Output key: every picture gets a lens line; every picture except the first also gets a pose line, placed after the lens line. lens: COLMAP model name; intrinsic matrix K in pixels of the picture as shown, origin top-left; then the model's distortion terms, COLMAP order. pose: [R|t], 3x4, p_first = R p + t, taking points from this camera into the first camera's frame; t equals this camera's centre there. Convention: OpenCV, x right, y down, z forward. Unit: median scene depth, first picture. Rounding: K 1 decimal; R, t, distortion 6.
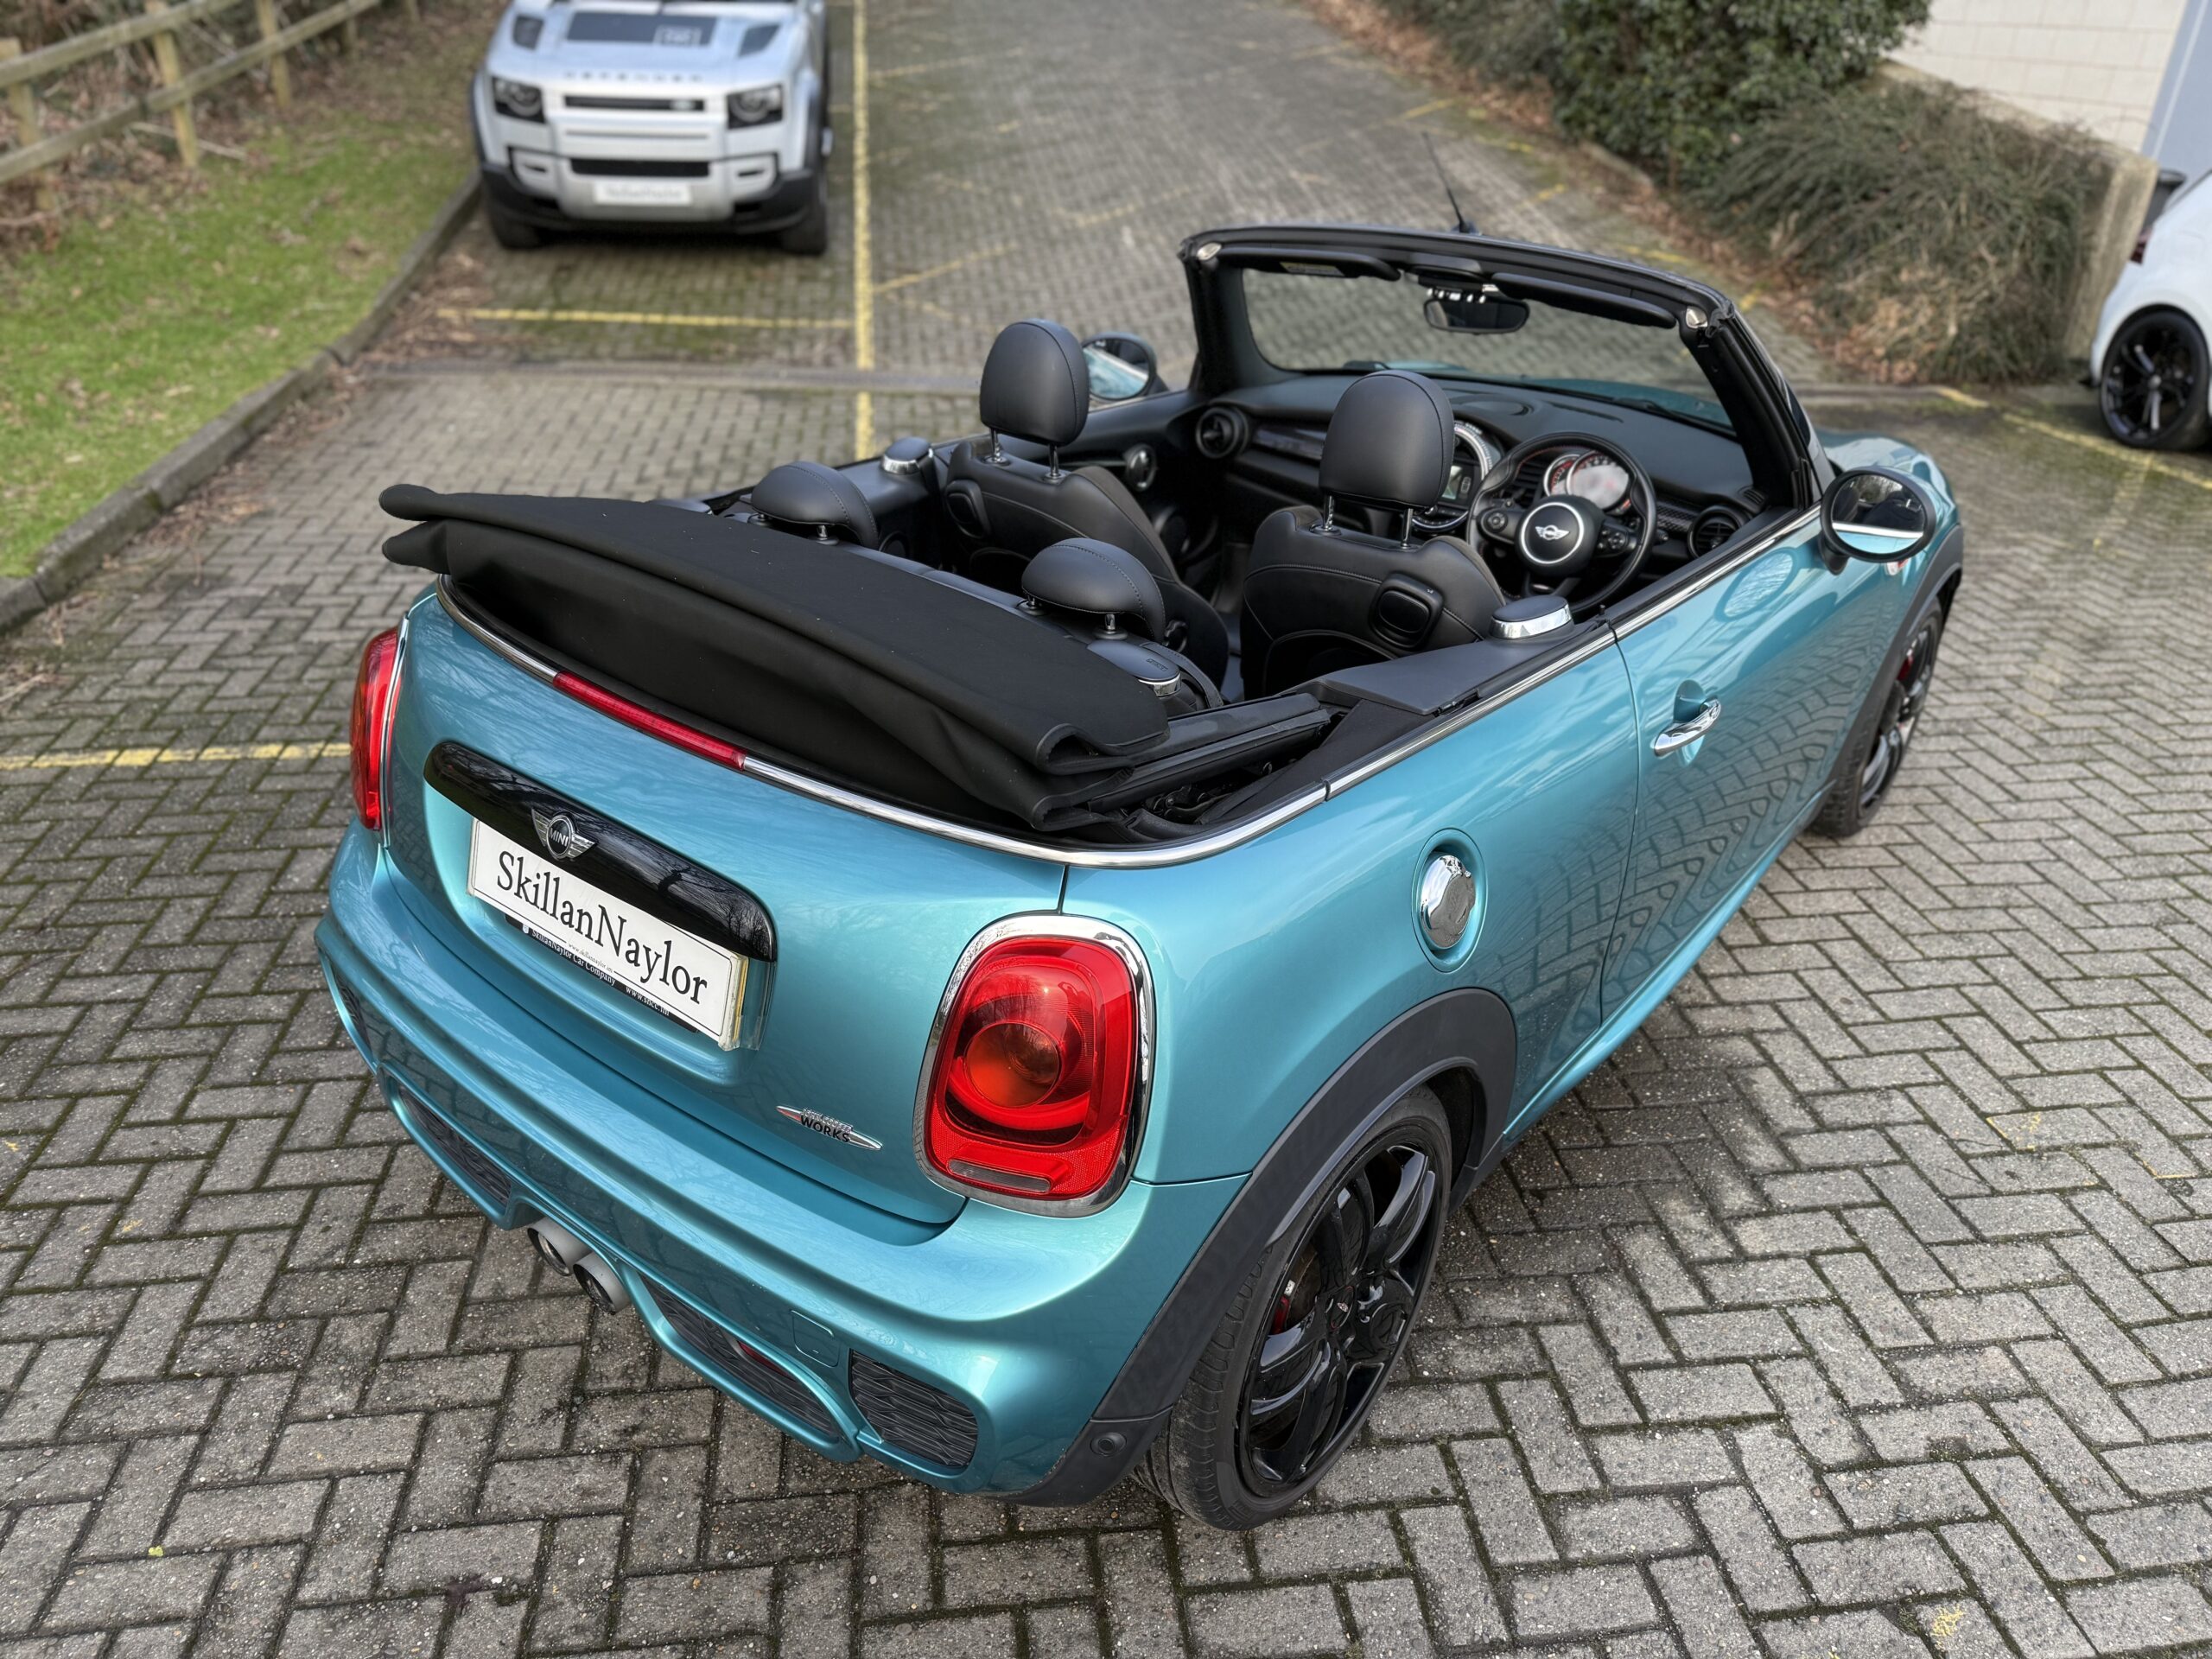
lens RADIAL K [[1569.7, 0, 1101.3], [0, 1569.7, 823.8], [0, 0, 1]] dist [-0.000192, -0.001568]
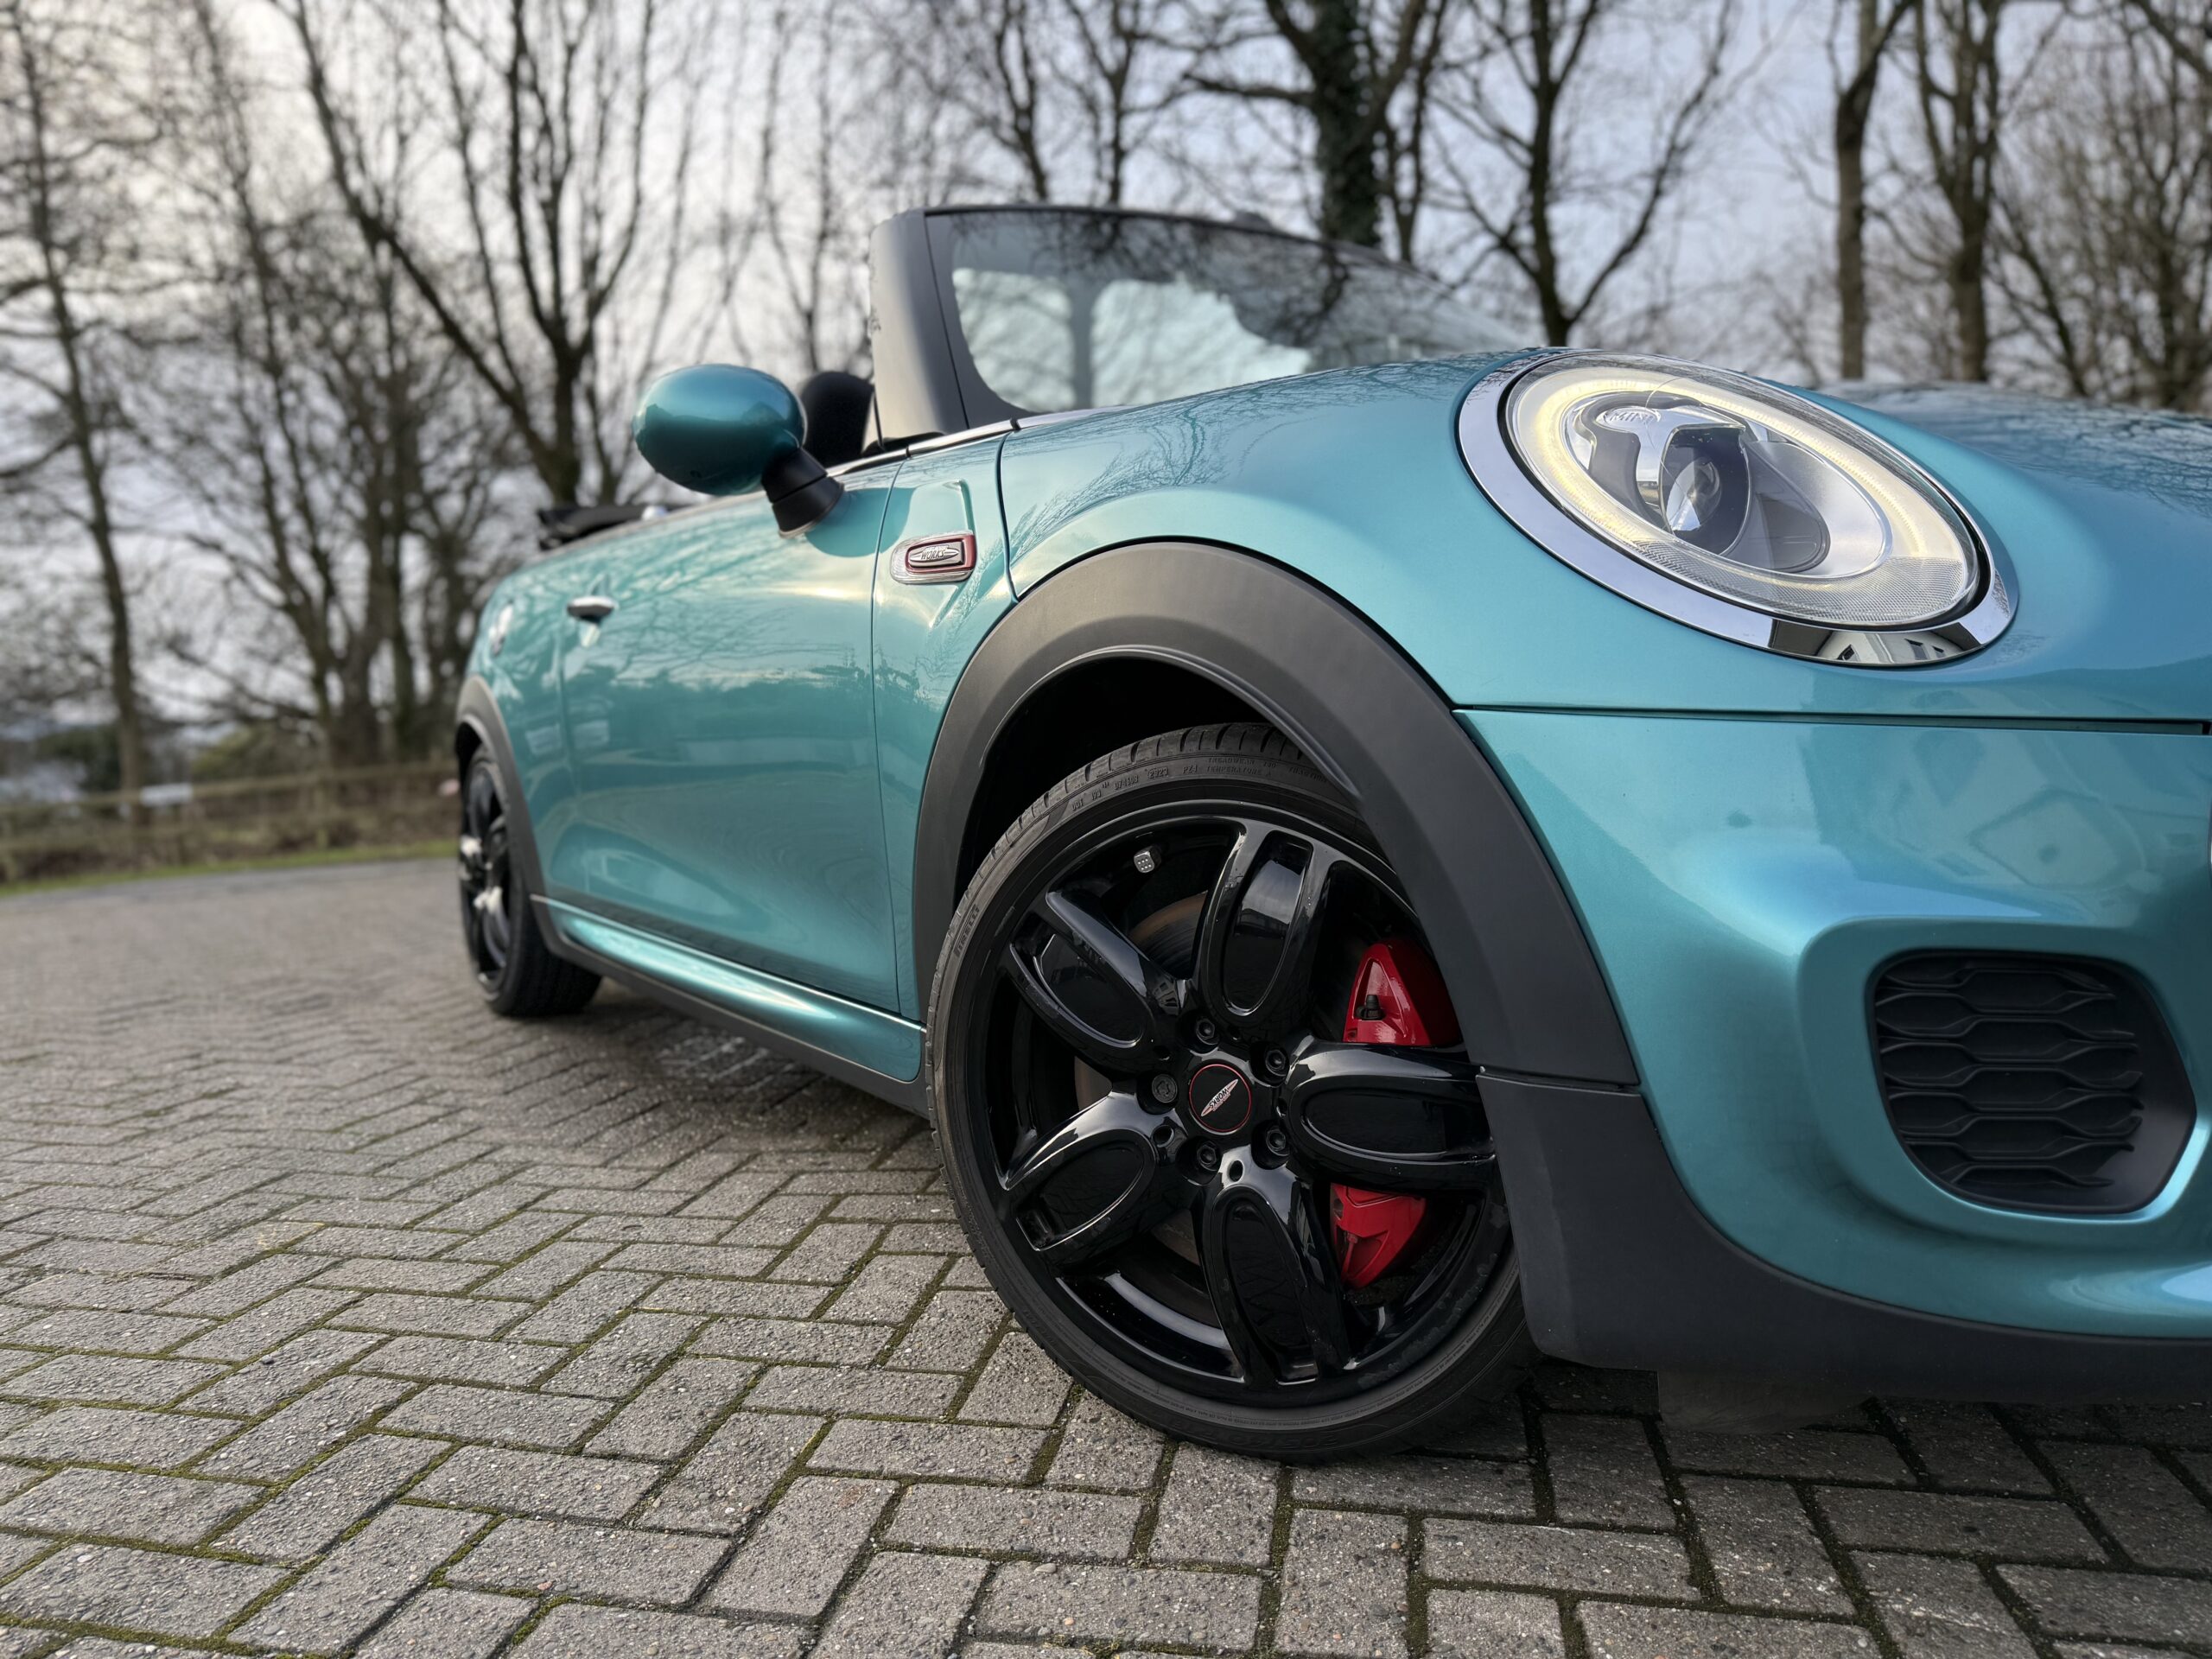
lens RADIAL K [[1577.2, 0, 1106.0], [0, 1577.2, 829.5], [0, 0, 1]] dist [0.052645, -0.075800]
pose [[-0.293681, 0.035720, -0.955236, 1.284271], [-0.448200, 0.877502, 0.170609, -0.261573], [0.844315, 0.478242, -0.241696, 1.592242]]
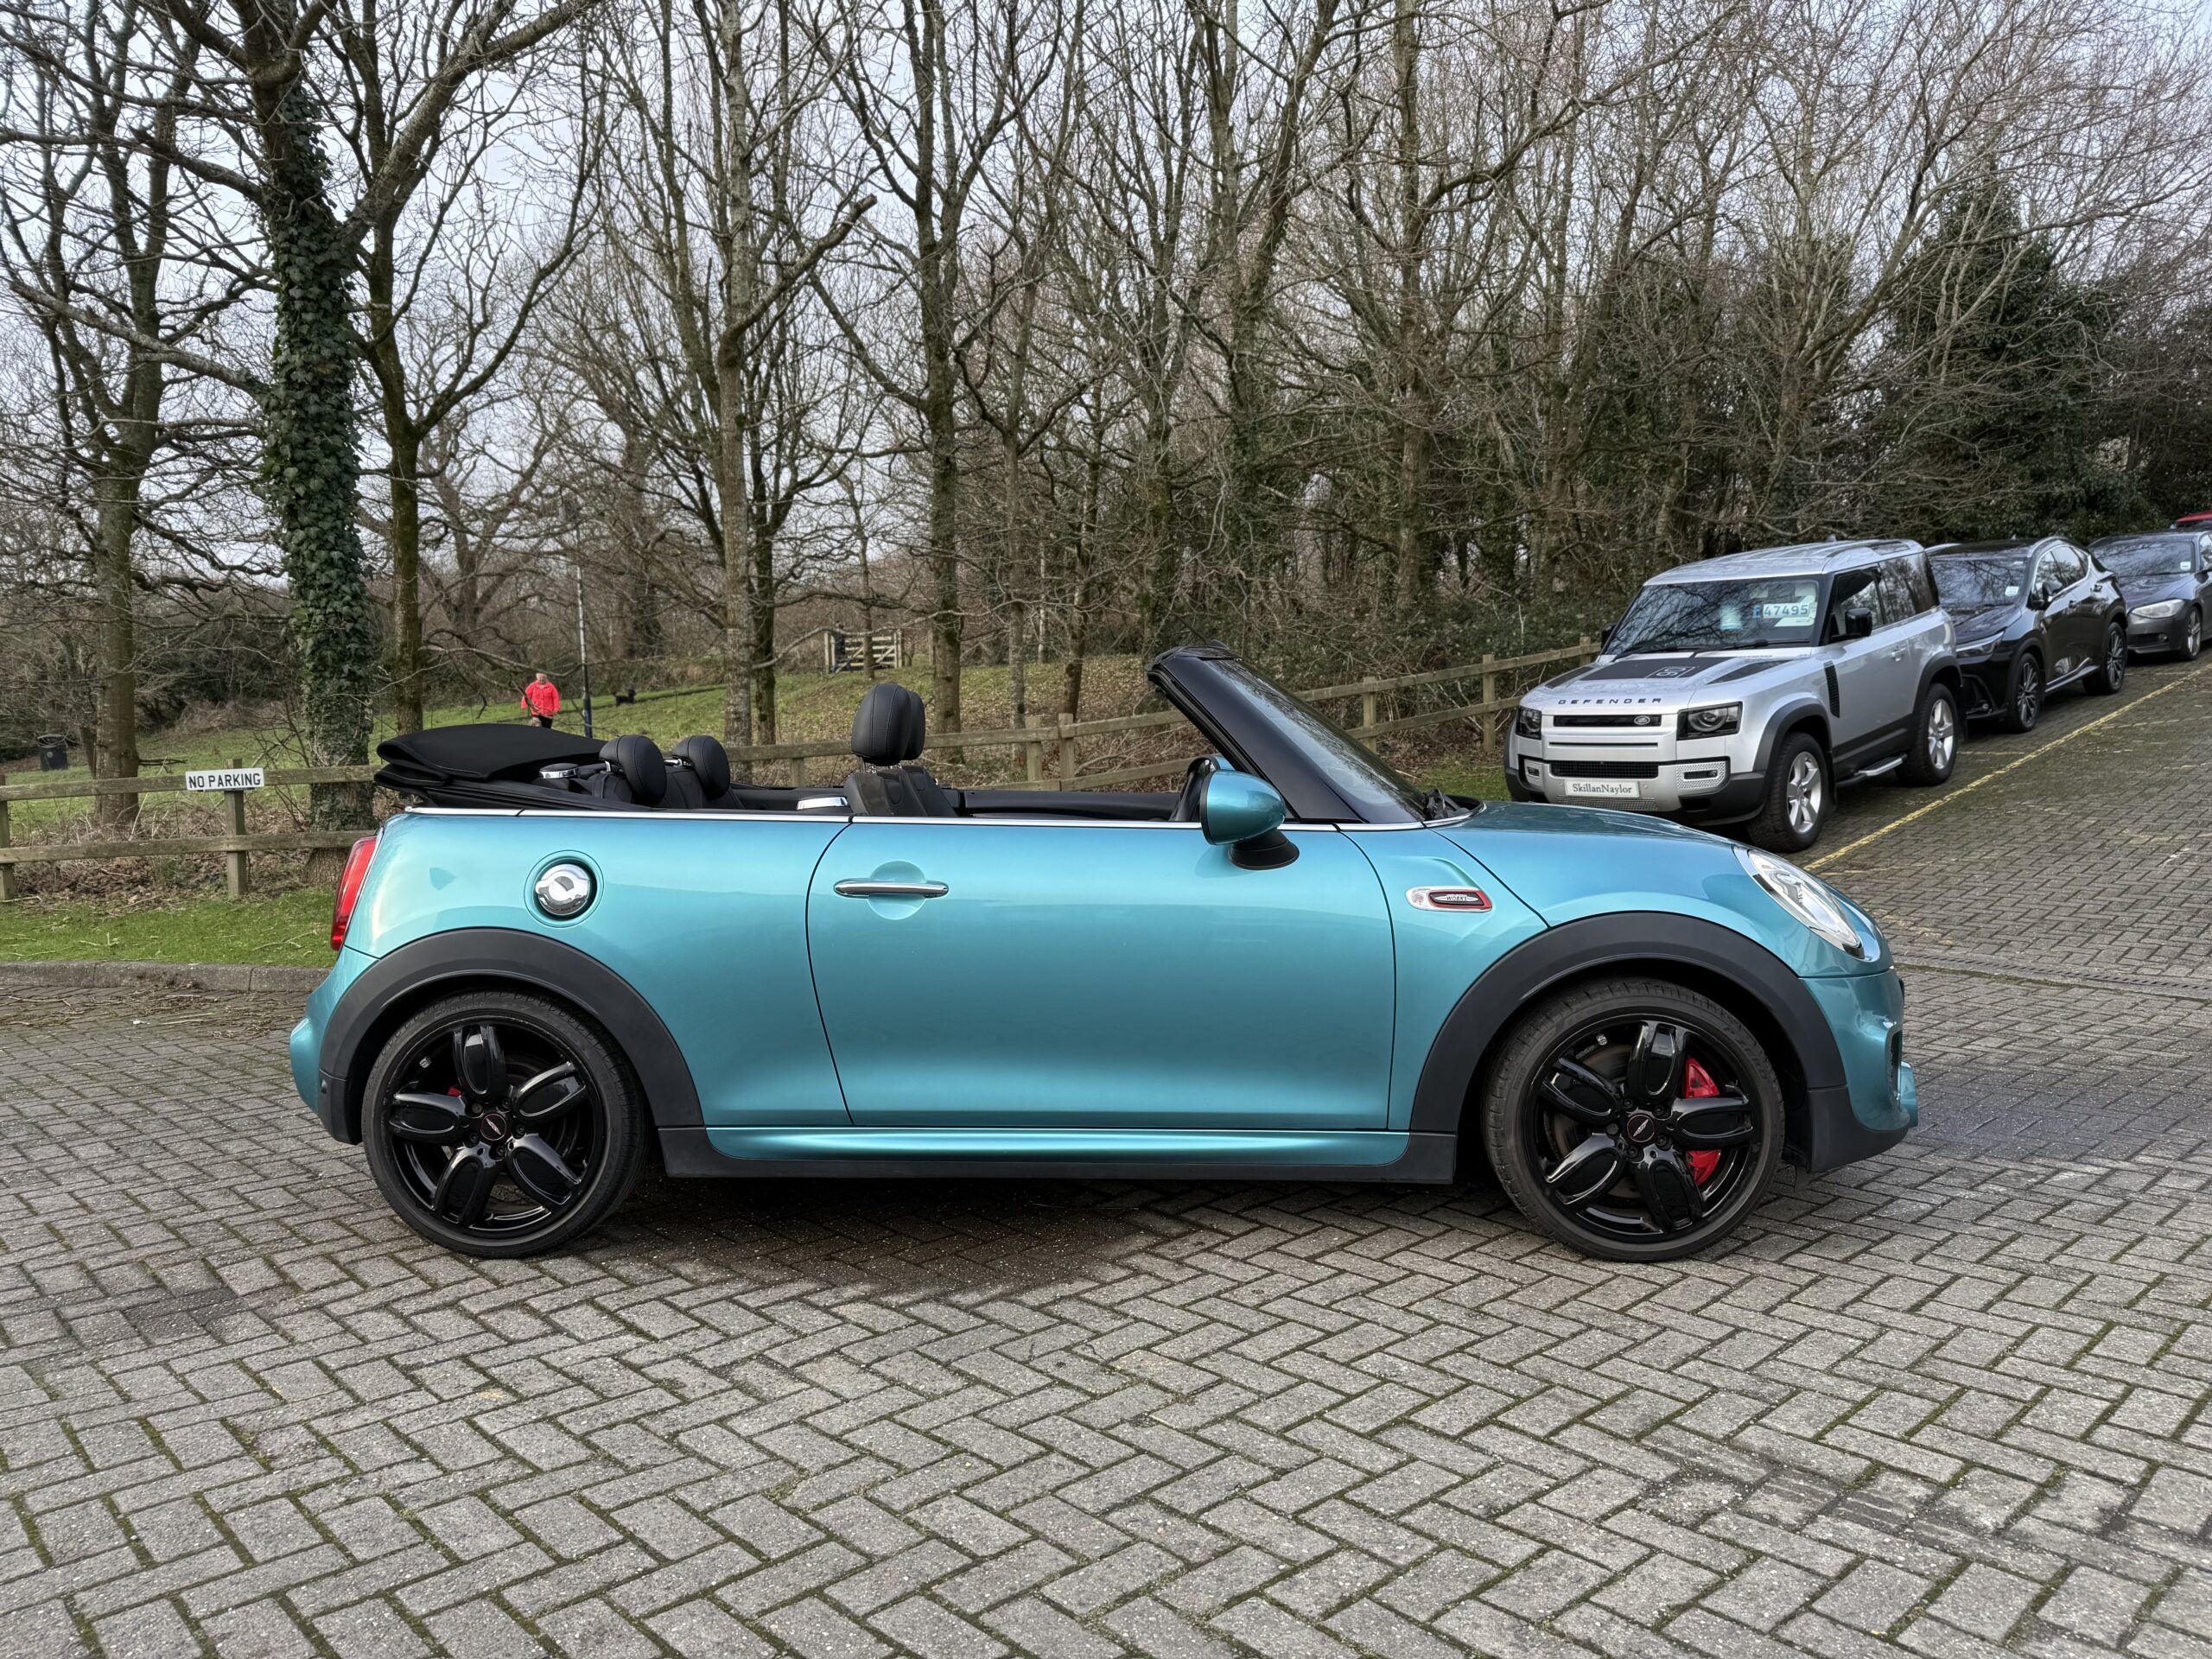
lens RADIAL K [[1550.2, 0, 1103.0], [0, 1550.2, 884.6], [0, 0, 1]] dist [0.066642, -0.091707]
pose [[0.590784, 0.047435, -0.805434, 1.571455], [-0.354080, 0.912247, -0.205991, 0.149721], [0.724984, 0.406884, 0.555737, 0.345570]]
